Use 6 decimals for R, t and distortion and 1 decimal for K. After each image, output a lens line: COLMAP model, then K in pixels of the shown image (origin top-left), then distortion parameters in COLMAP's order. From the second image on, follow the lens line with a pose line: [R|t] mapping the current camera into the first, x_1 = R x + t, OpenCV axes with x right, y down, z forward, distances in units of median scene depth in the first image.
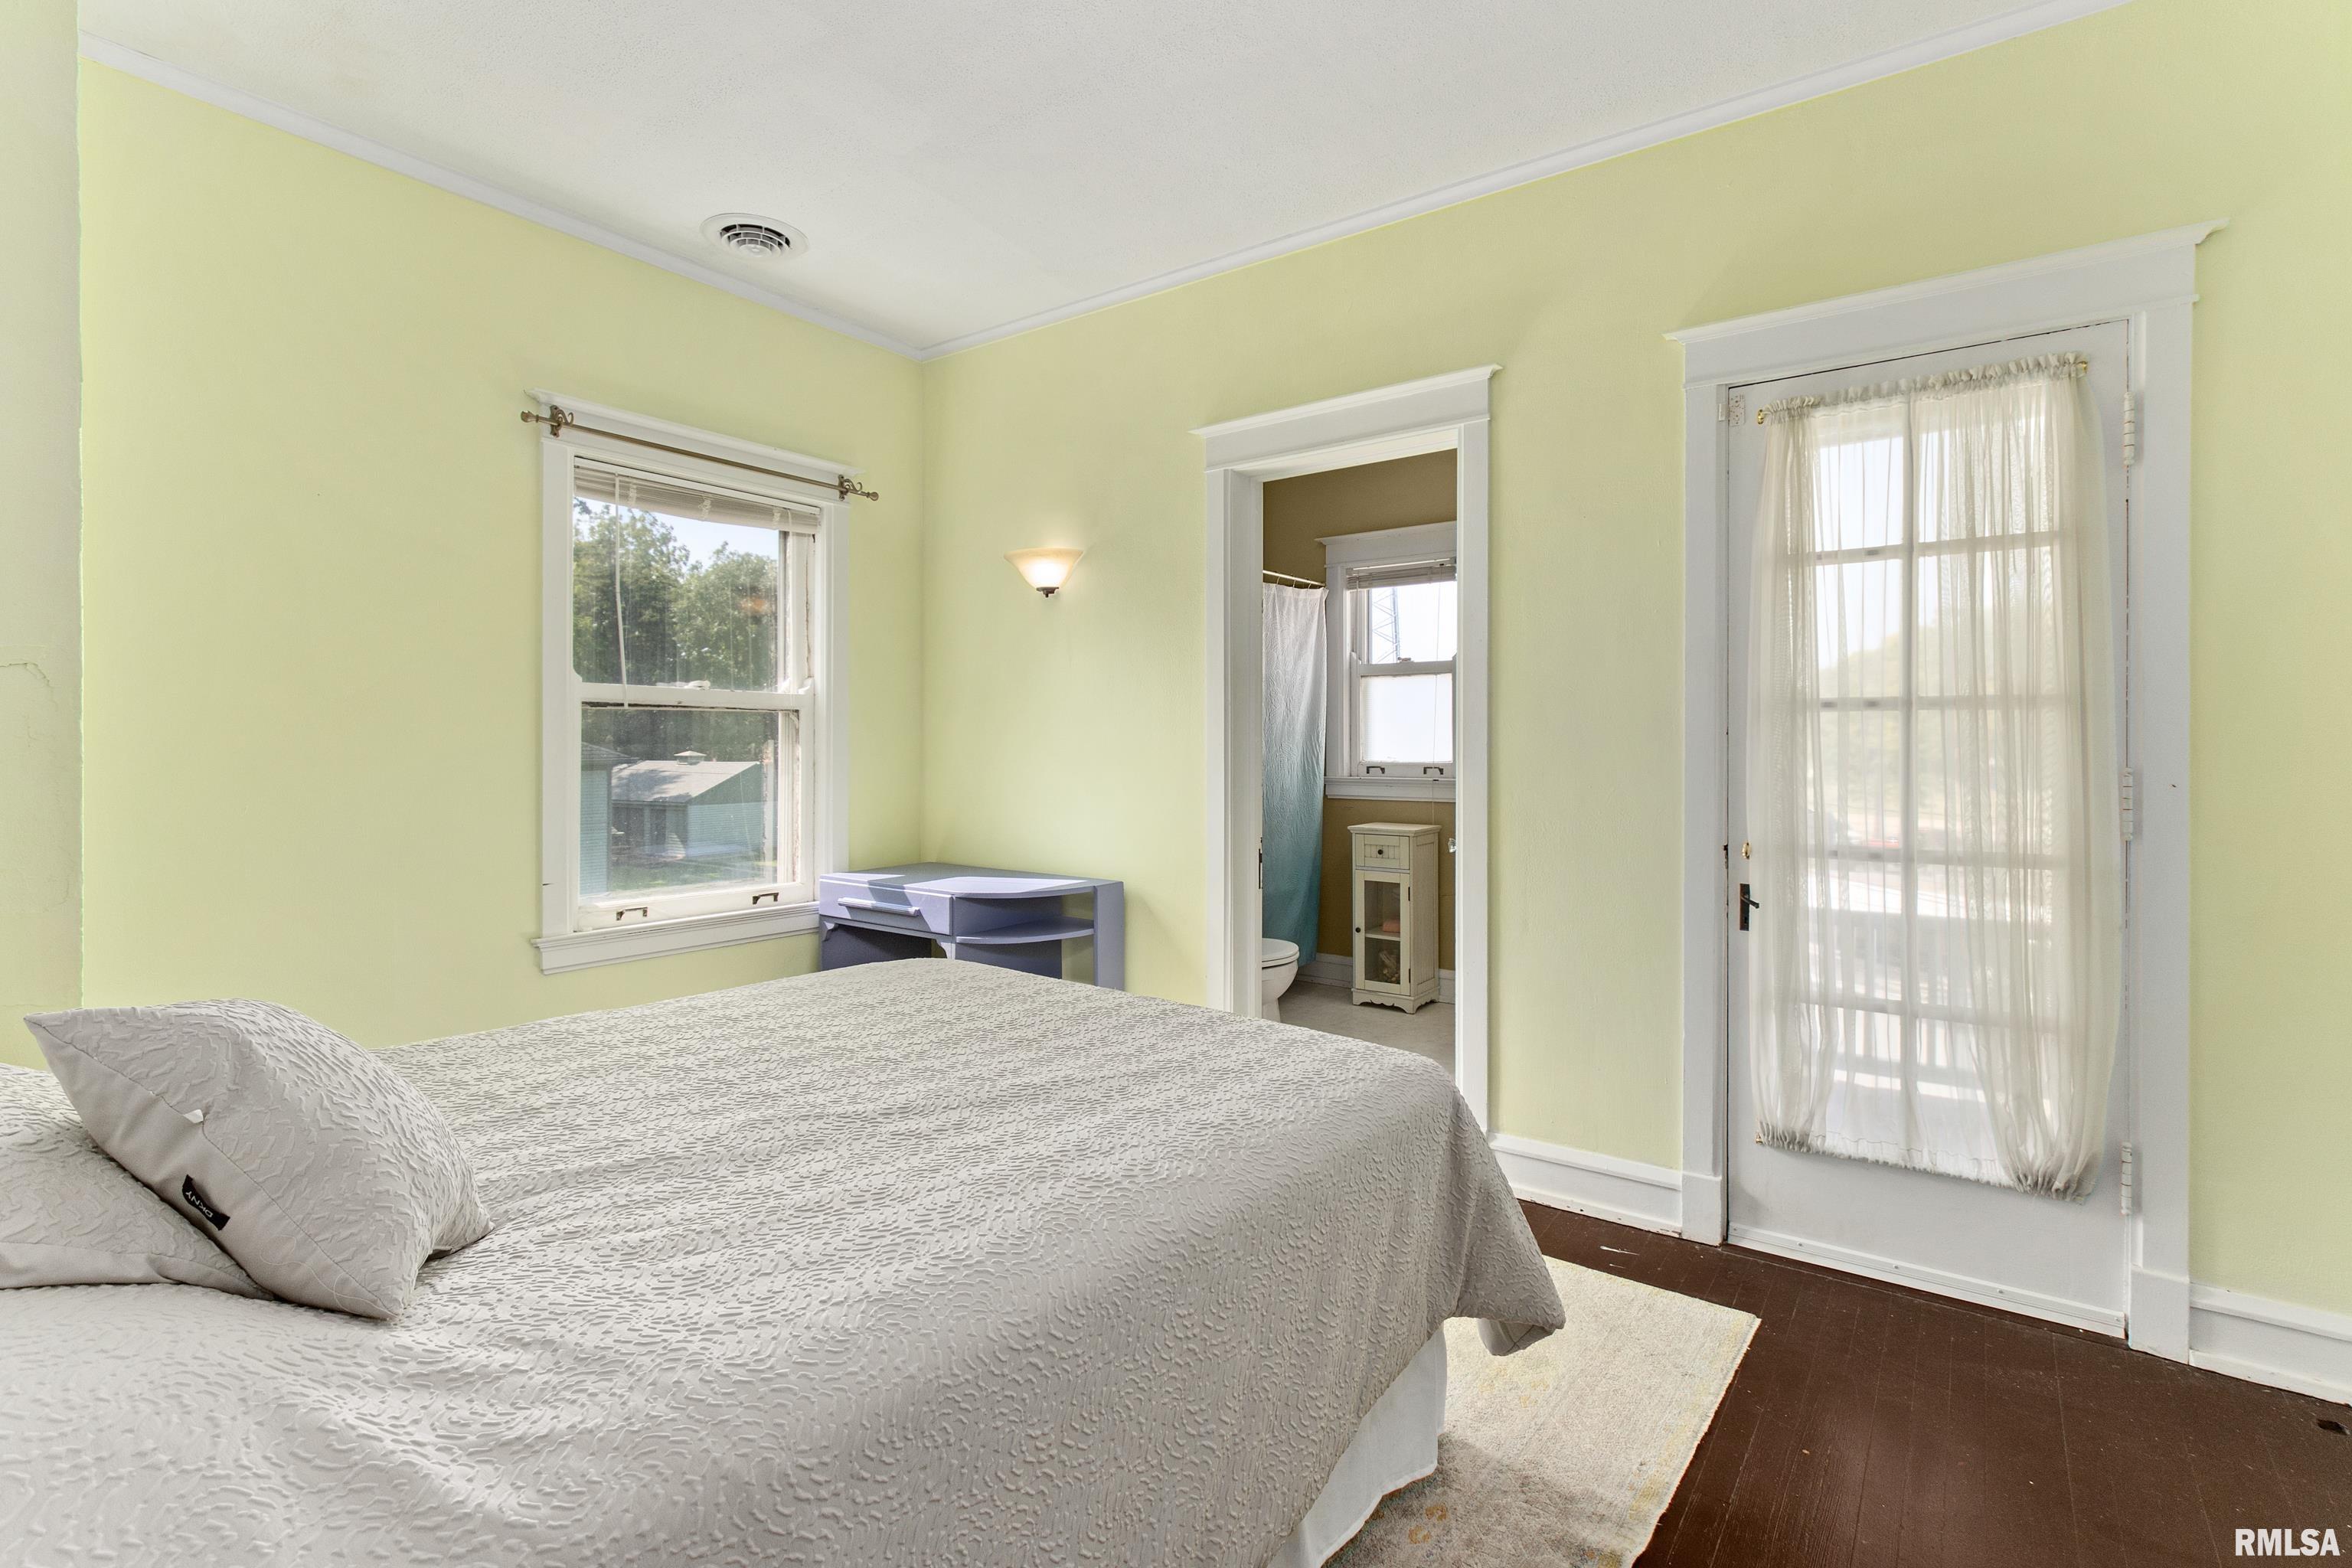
lens RADIAL K [[1094.7, 0, 1186.5], [0, 1094.7, 761.5], [0, 0, 1]] dist [0.001664, 0.000403]
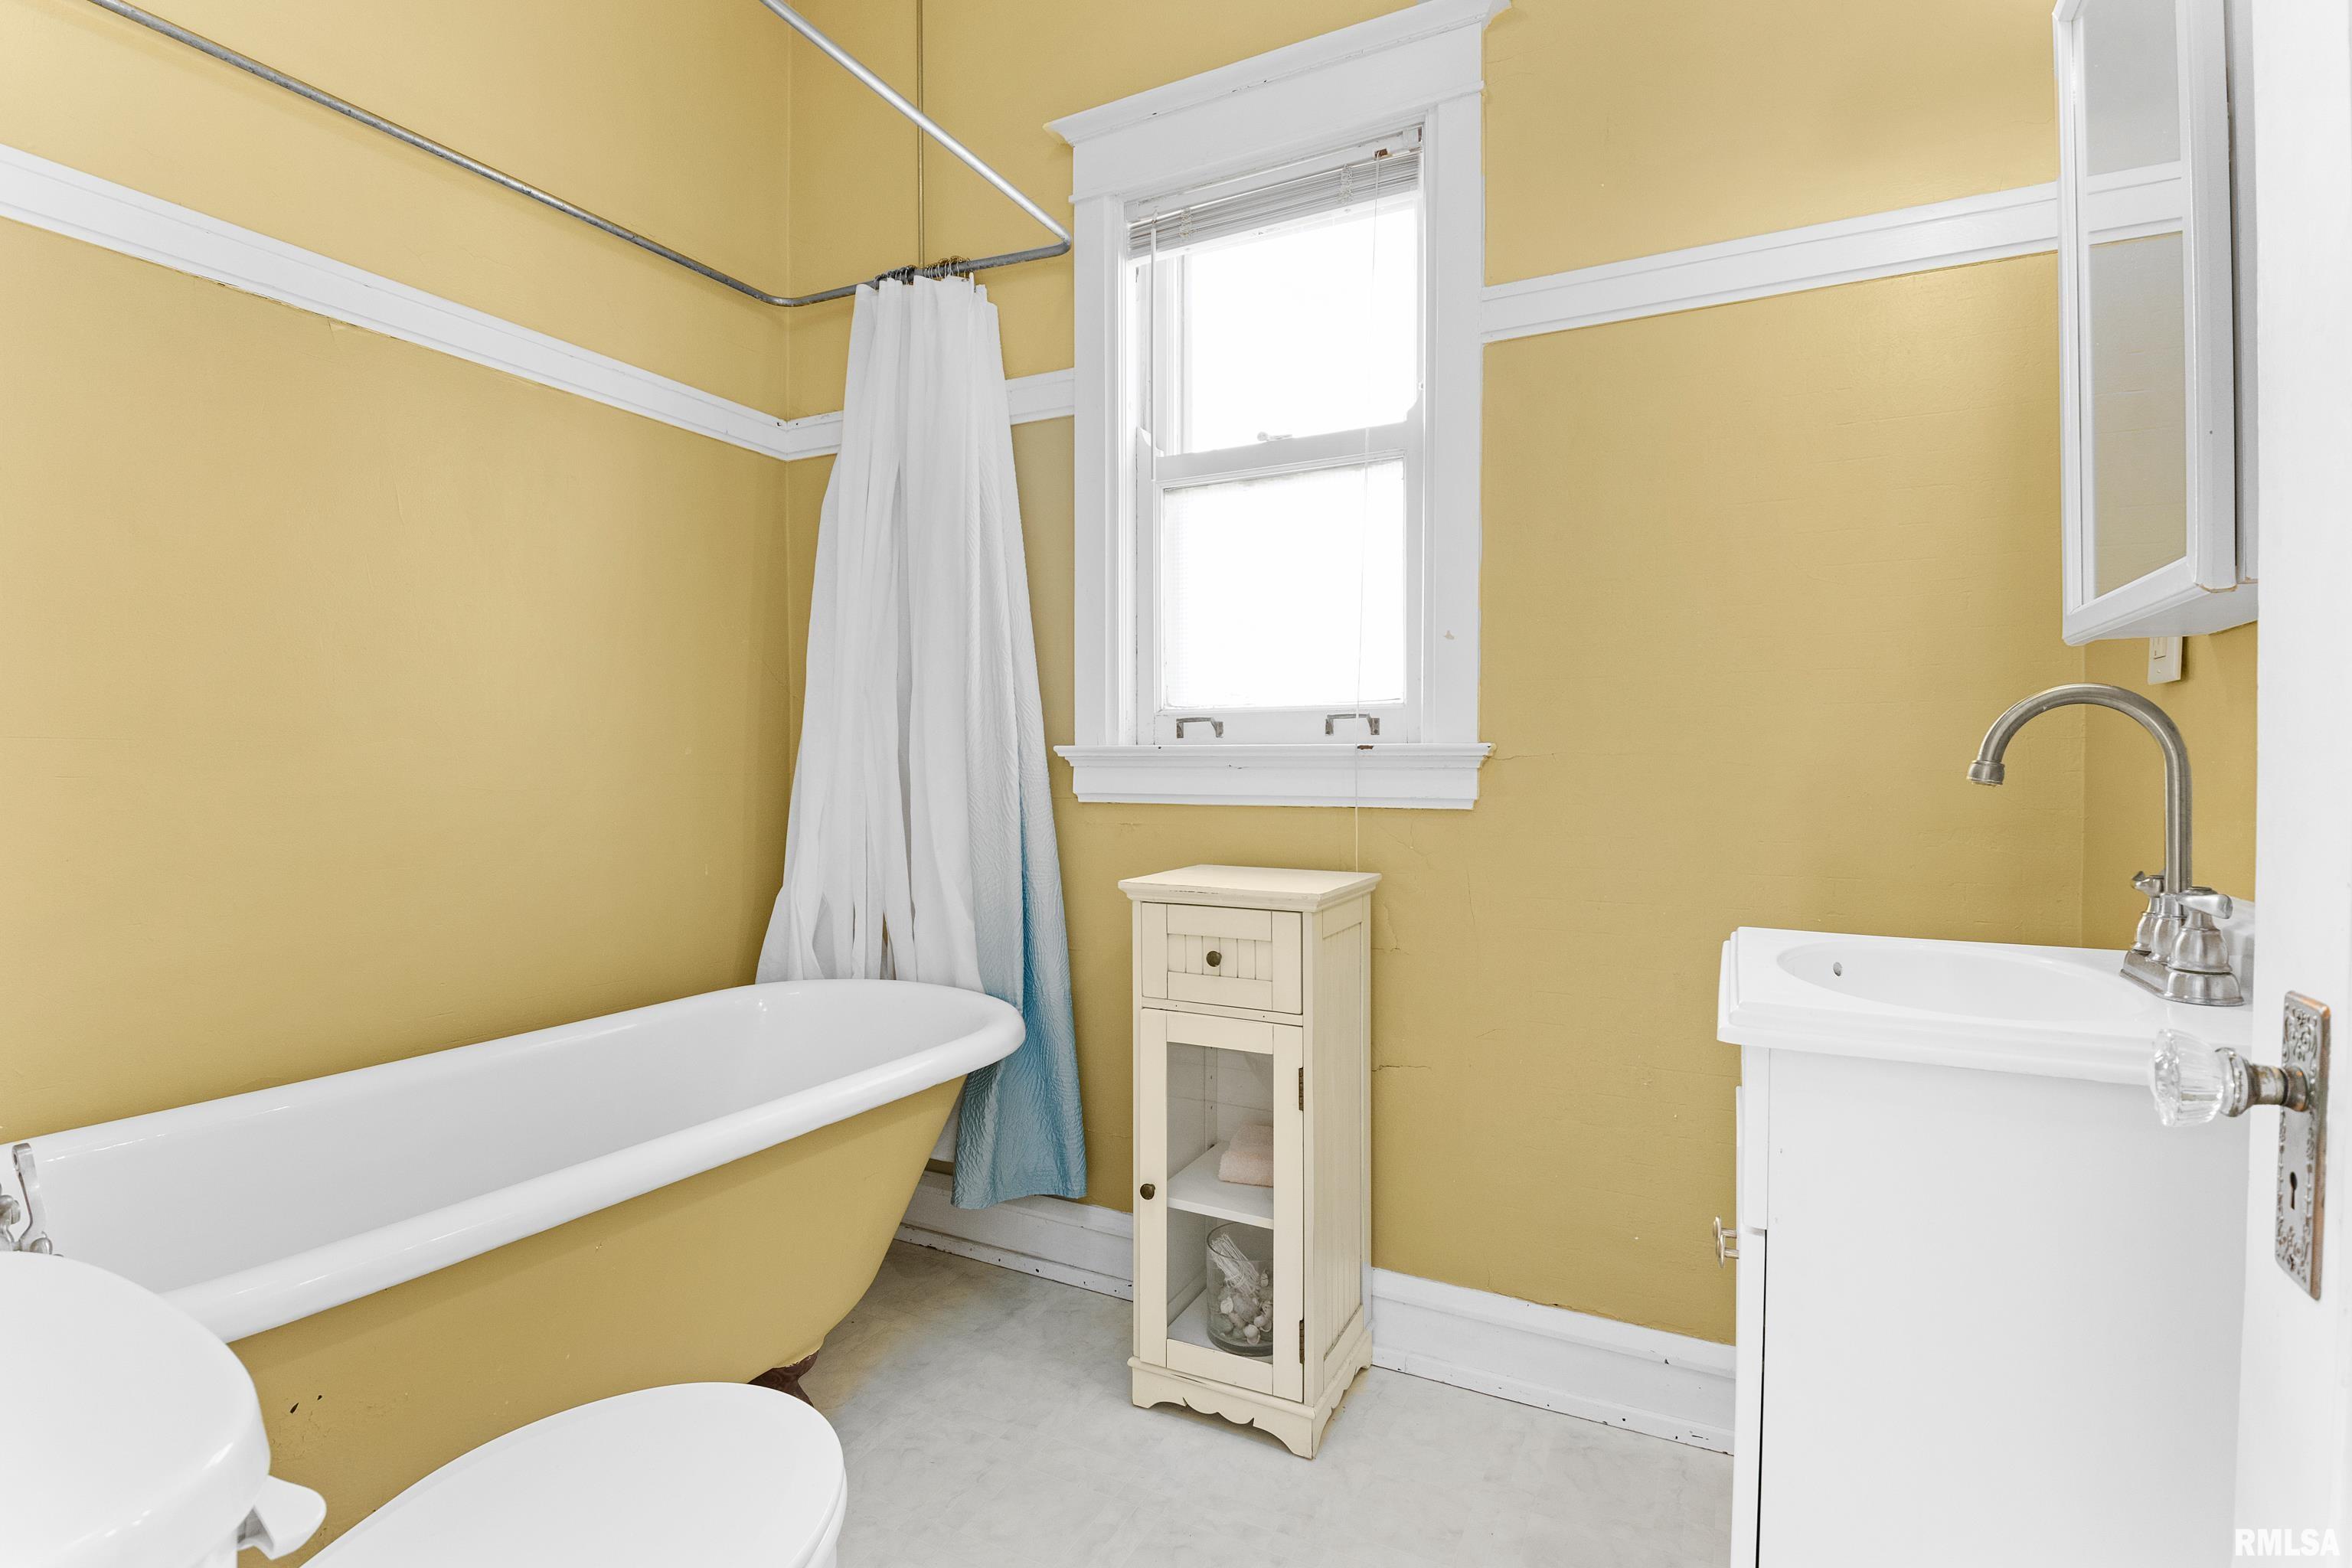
lens RADIAL K [[1094.7, 0, 1180.4], [0, 1094.7, 782.0], [0, 0, 1]] dist [0.001664, 0.000403]
pose [[0.987438, 0.002567, 0.157987, 0.113120], [-0.002651, 0.999996, 0.000322, 0.028975], [-0.157985, -0.000736, 0.987441, 0.666105]]
